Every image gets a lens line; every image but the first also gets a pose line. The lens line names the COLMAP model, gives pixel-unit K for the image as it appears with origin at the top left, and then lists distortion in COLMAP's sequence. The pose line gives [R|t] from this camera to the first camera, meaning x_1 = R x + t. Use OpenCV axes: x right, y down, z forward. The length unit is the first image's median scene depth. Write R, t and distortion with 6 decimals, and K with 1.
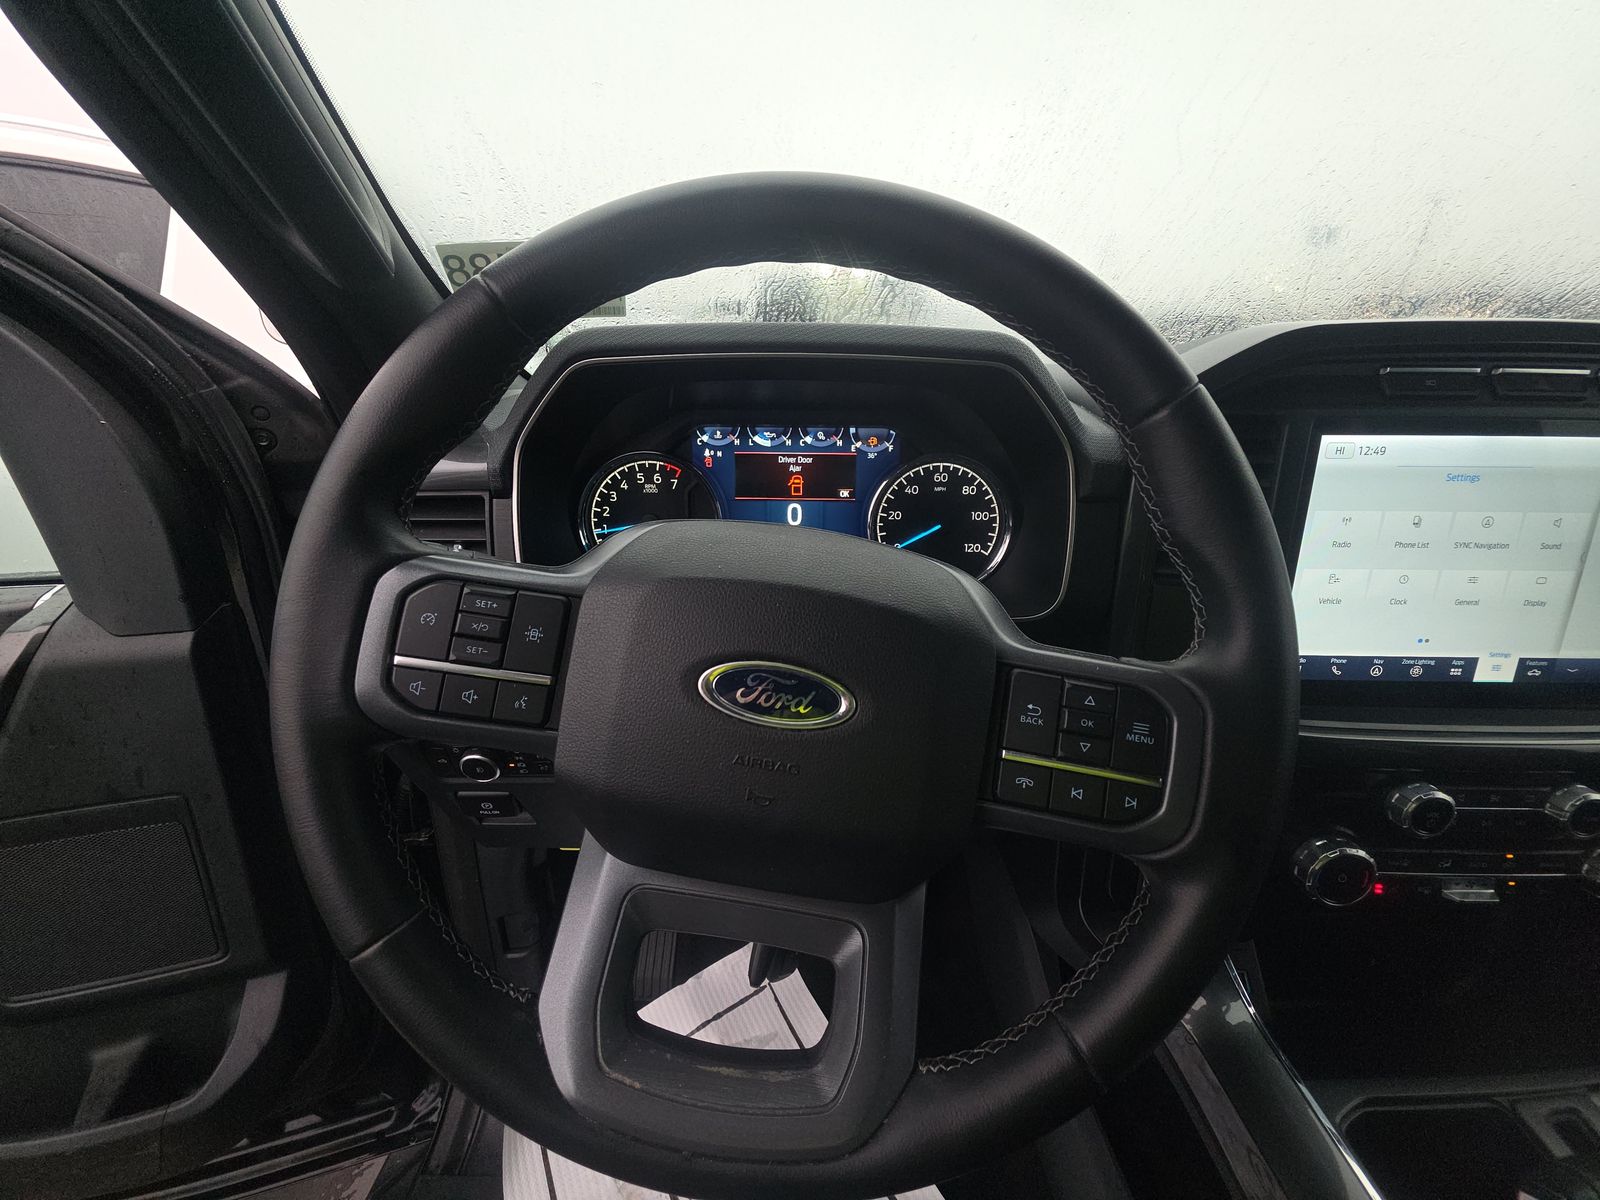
lens RADIAL K [[637.7, 0, 803.3], [0, 637.7, 604.2], [0, 0, 1]] dist [-0.003549, -0.002176]
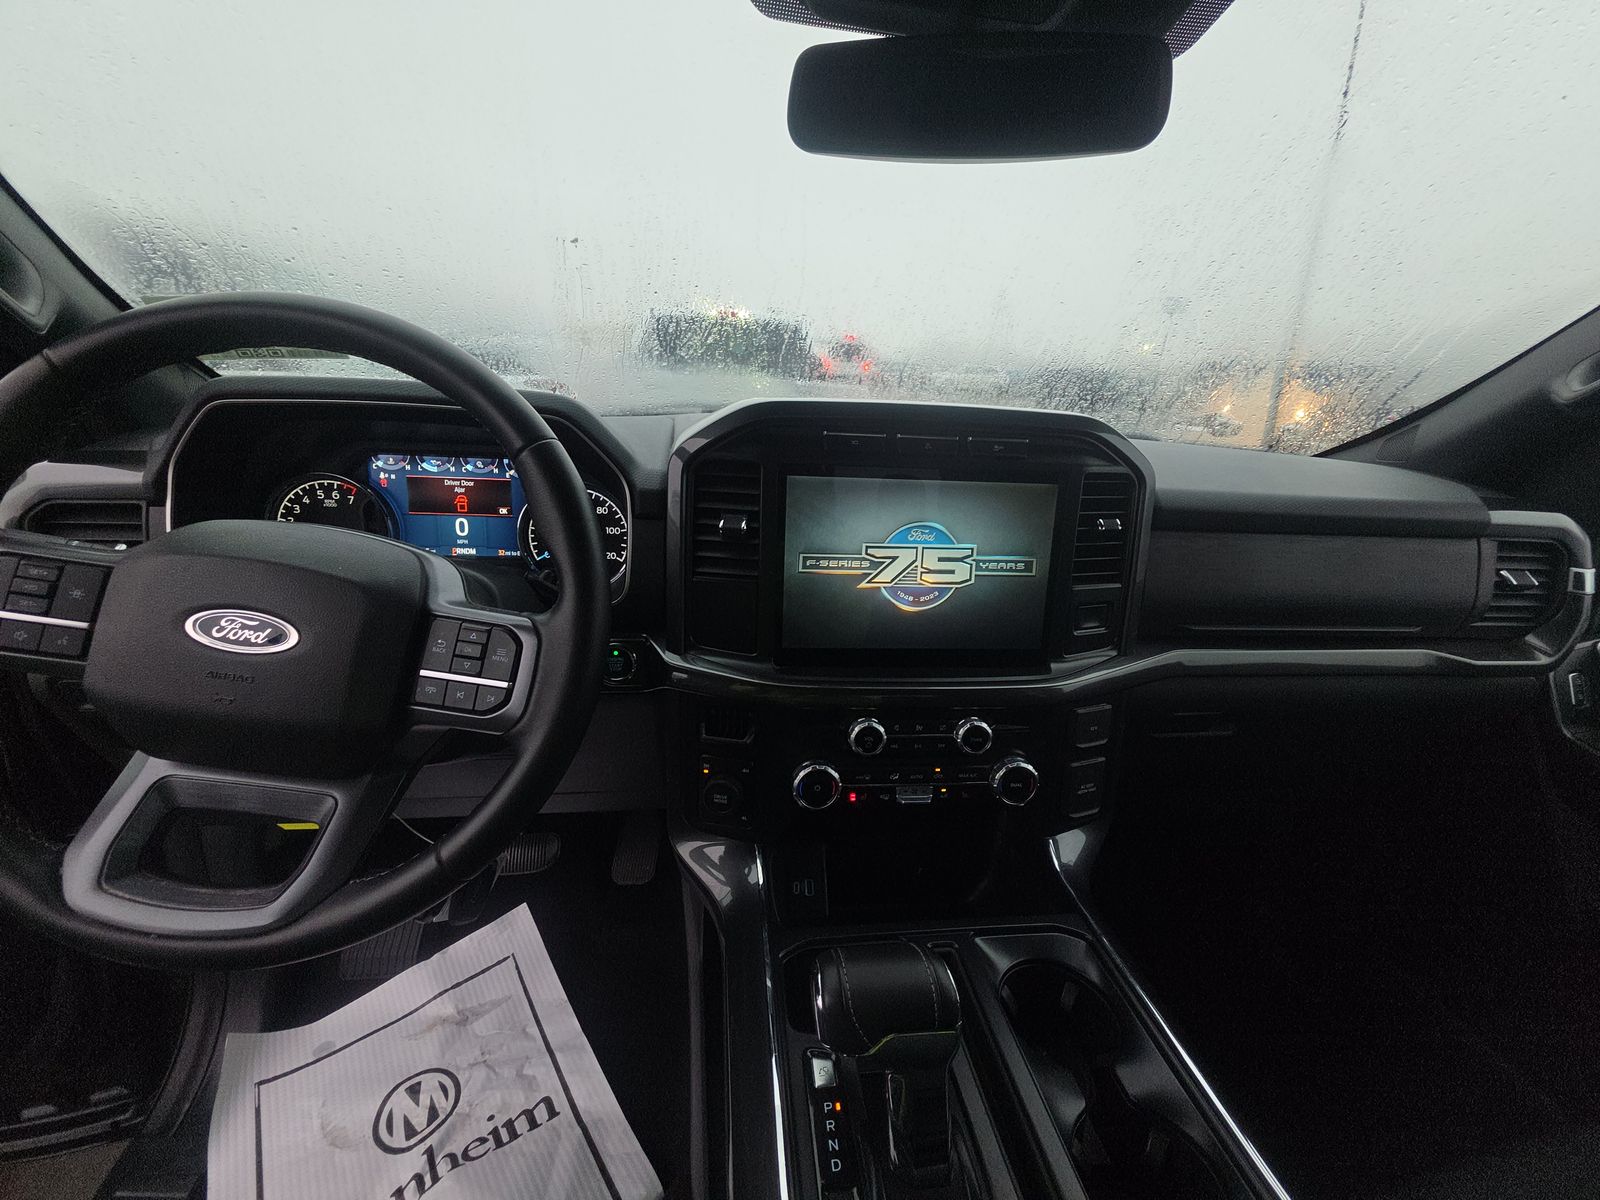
lens RADIAL K [[637.7, 0, 810.1], [0, 637.7, 602.3], [0, 0, 1]] dist [-0.003549, -0.002176]
pose [[0.990118, 0.002488, 0.140211, 0.496074], [0.004282, 0.998840, -0.047956, 0.068968], [-0.140168, 0.048083, 0.988960, -0.315983]]
